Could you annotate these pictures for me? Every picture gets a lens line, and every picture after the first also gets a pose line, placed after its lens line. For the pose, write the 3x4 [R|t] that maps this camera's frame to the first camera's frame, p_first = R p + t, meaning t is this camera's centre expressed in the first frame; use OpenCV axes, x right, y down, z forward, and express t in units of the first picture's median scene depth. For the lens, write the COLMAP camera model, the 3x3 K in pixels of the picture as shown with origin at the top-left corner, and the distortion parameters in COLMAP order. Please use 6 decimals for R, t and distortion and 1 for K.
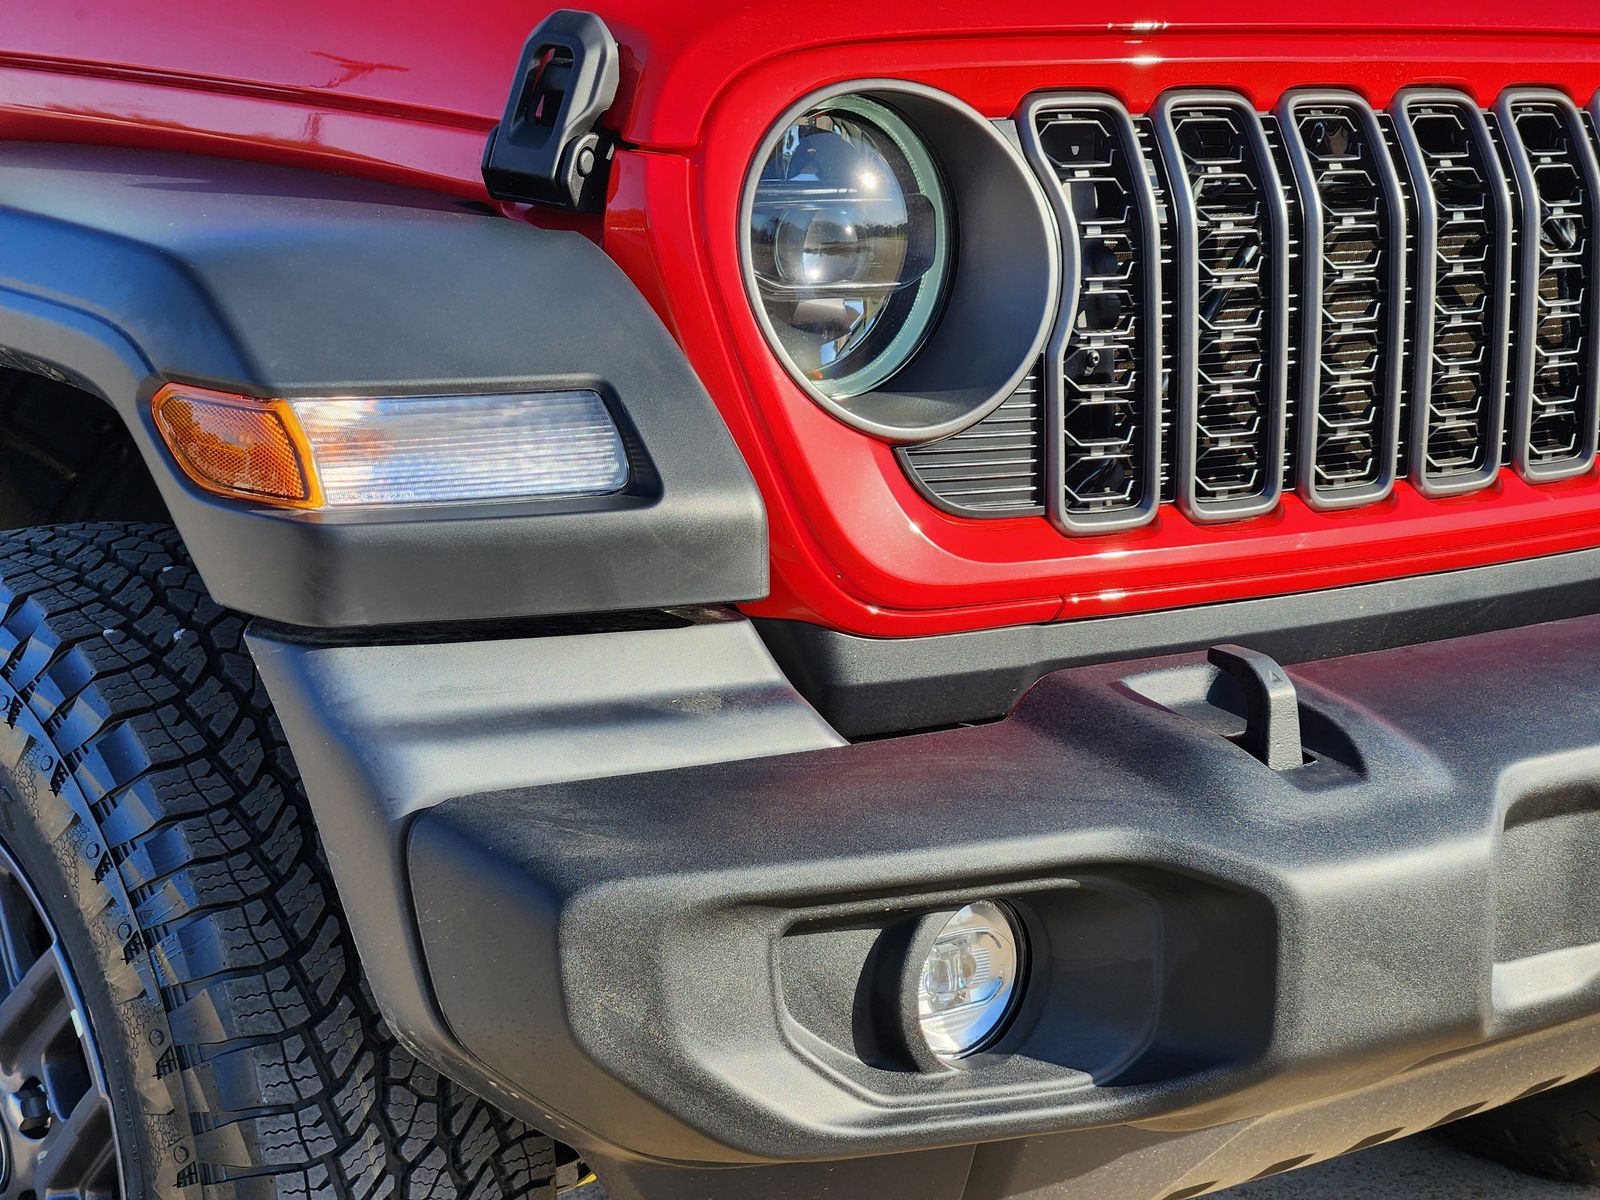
lens RADIAL K [[3073.2, 0, 786.4], [0, 3073.2, 598.5], [0, 0, 1]] dist [-0.431273, 4.568313]
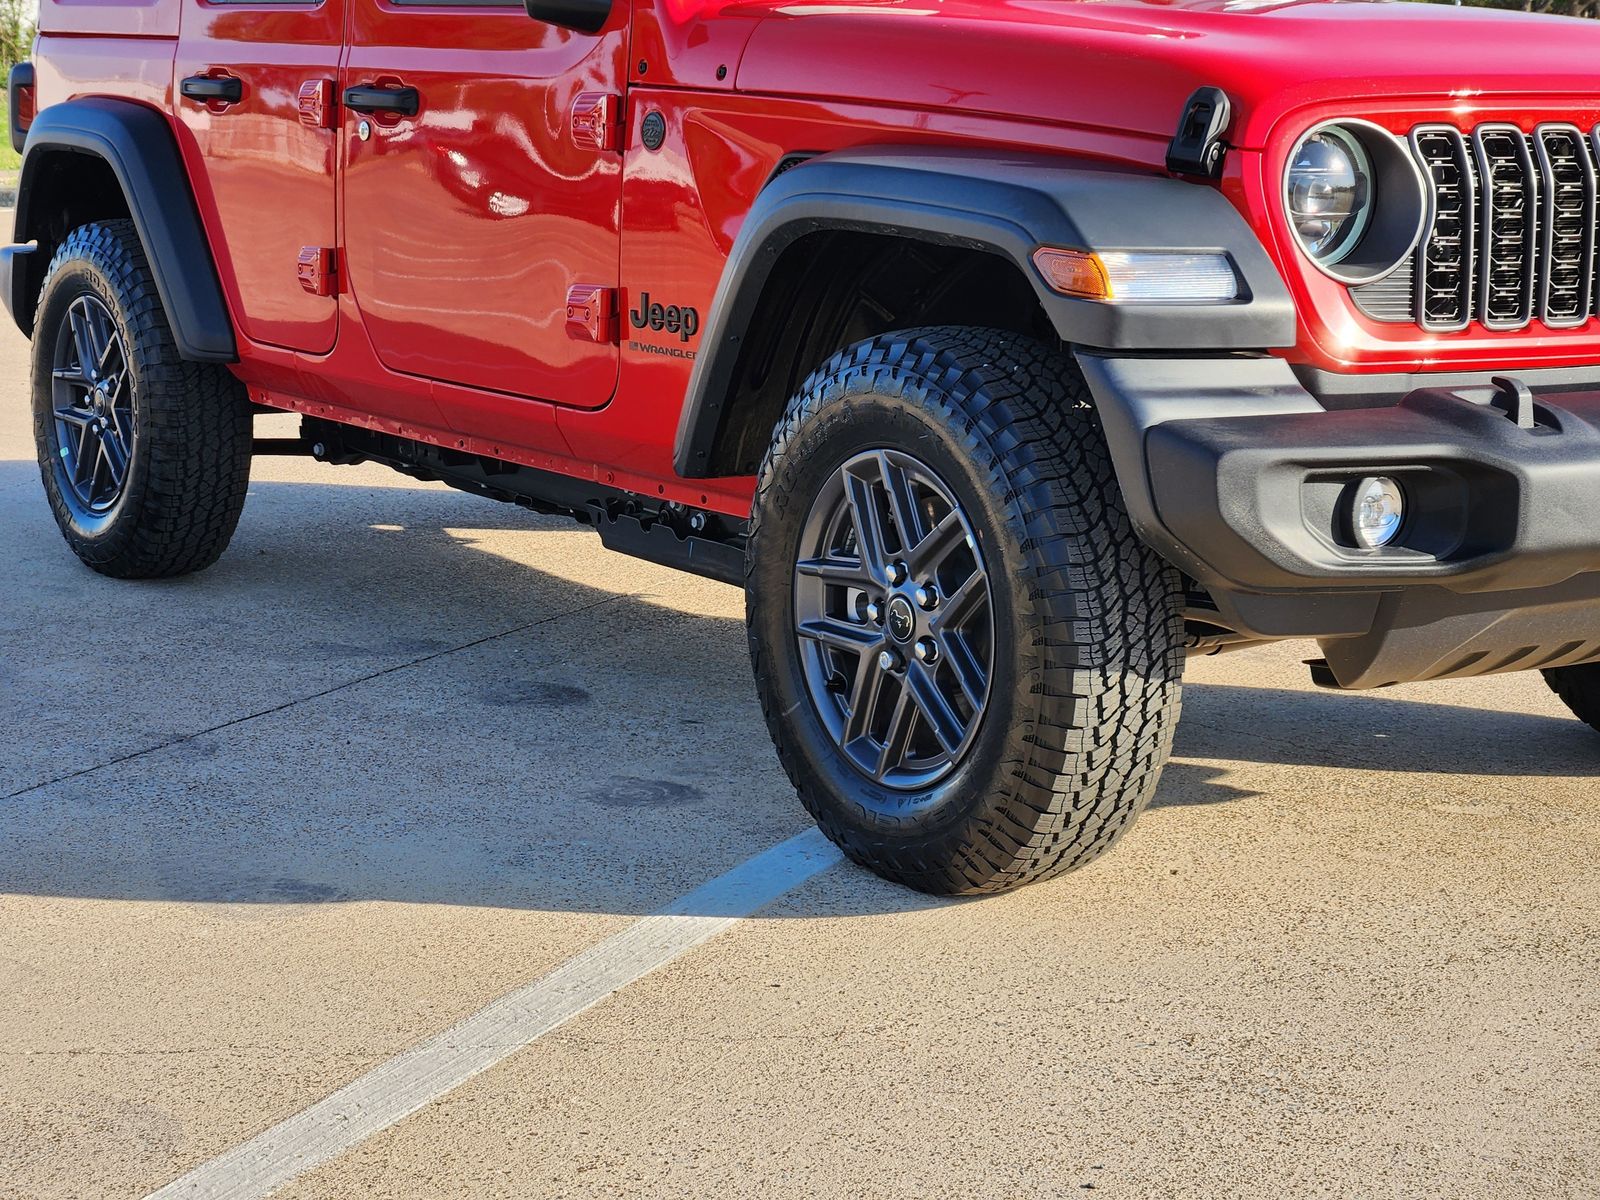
lens RADIAL K [[3047.6, 0, 807.1], [0, 3047.6, 610.4], [0, 0, 1]] dist [-0.023714, 0.267079]
pose [[0.995652, 0.023455, -0.090155, -0.150472], [-0.023289, 0.999725, 0.002897, 0.187420], [0.090198, -0.000785, 0.995924, -1.226177]]
